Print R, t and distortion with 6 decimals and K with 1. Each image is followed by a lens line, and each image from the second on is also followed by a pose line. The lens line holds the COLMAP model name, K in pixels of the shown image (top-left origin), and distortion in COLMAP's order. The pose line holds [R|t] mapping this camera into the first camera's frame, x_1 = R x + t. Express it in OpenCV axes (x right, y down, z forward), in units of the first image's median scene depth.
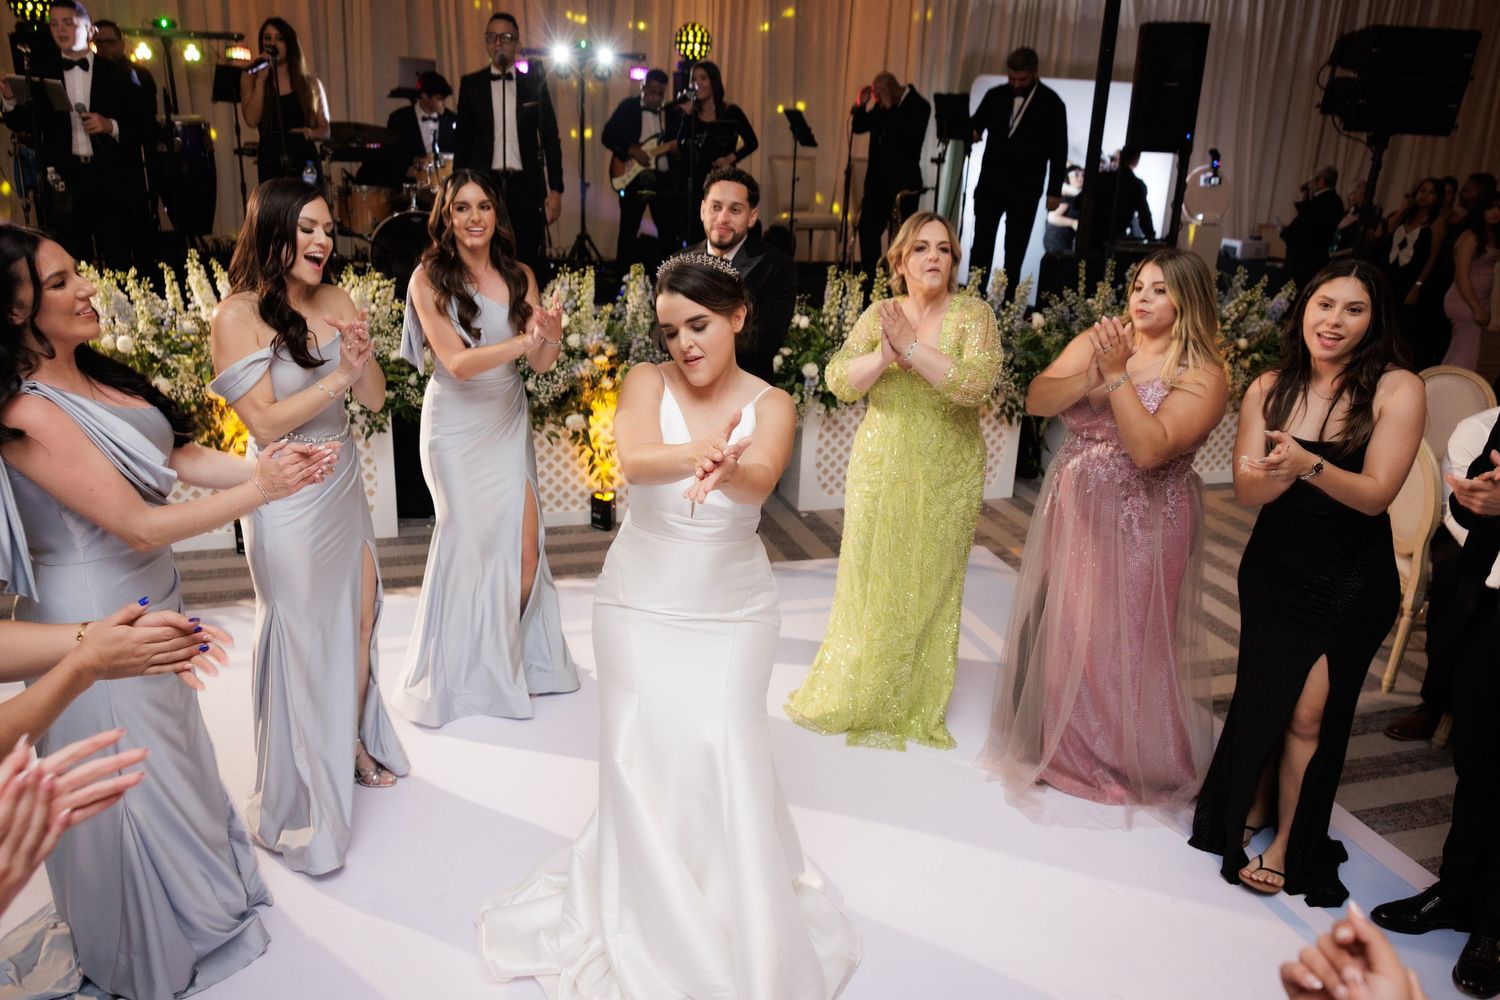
lens RADIAL K [[1171.2, 0, 750.0], [0, 1171.2, 500.0], [0, 0, 1]] dist [0.006033, 0.015704]
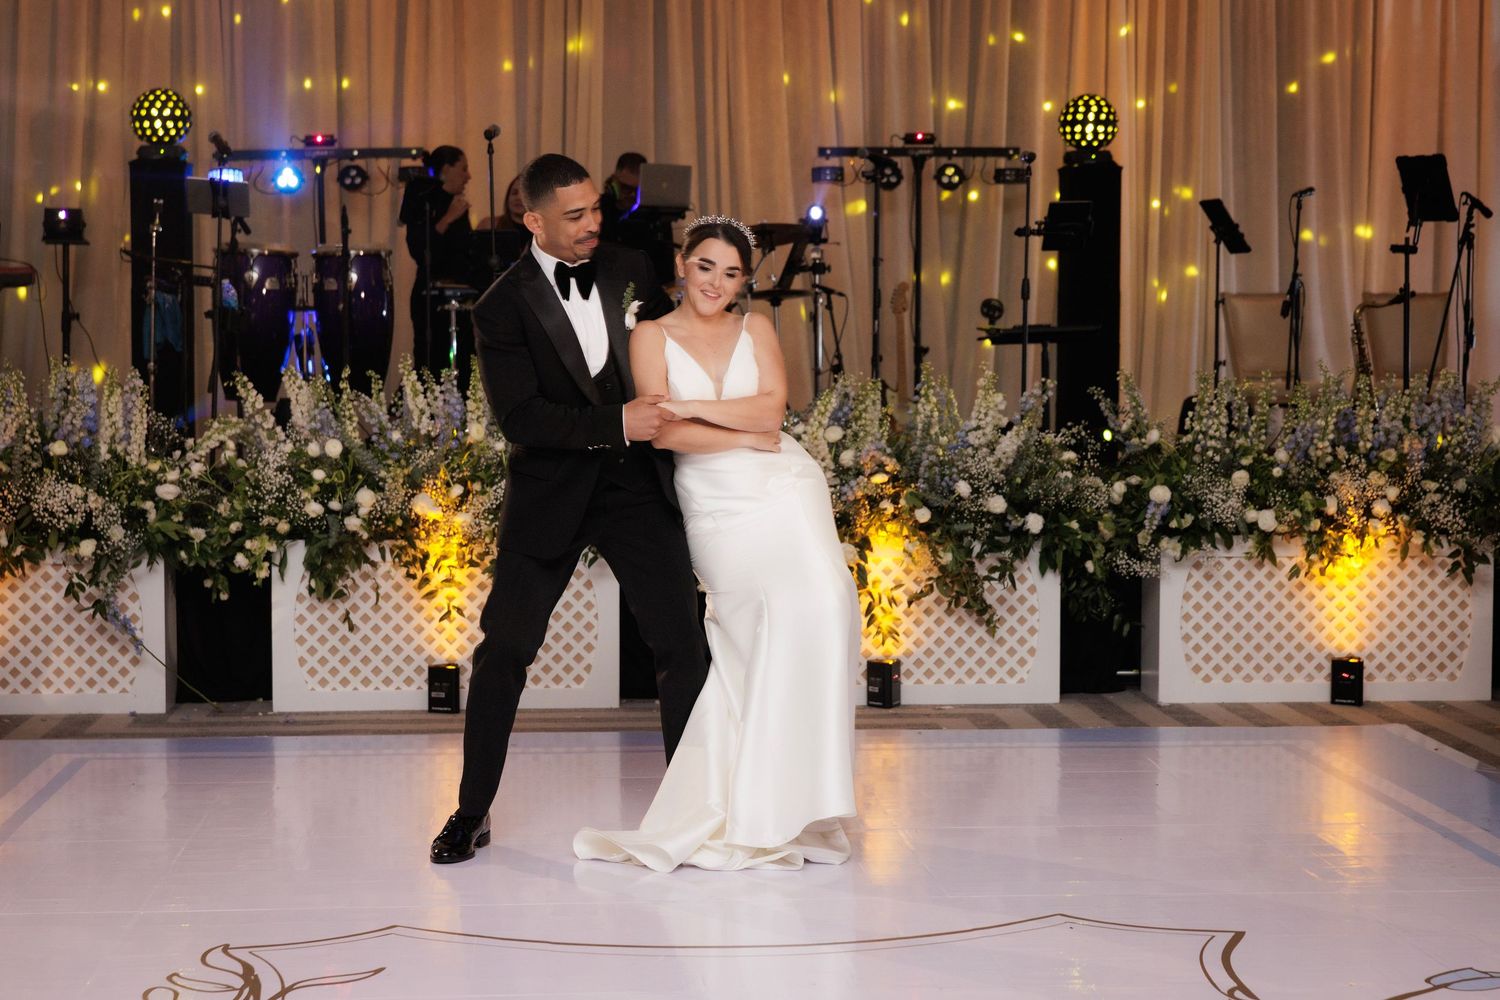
lens RADIAL K [[2803.2, 0, 750.0], [0, 2803.2, 500.0], [0, 0, 1]] dist [0.026879, 0.203482]
pose [[0.972817, -0.024388, -0.230288, 0.195256], [-0.036494, 0.965868, -0.256450, 0.336738], [0.228682, 0.257883, 0.938723, -0.689282]]
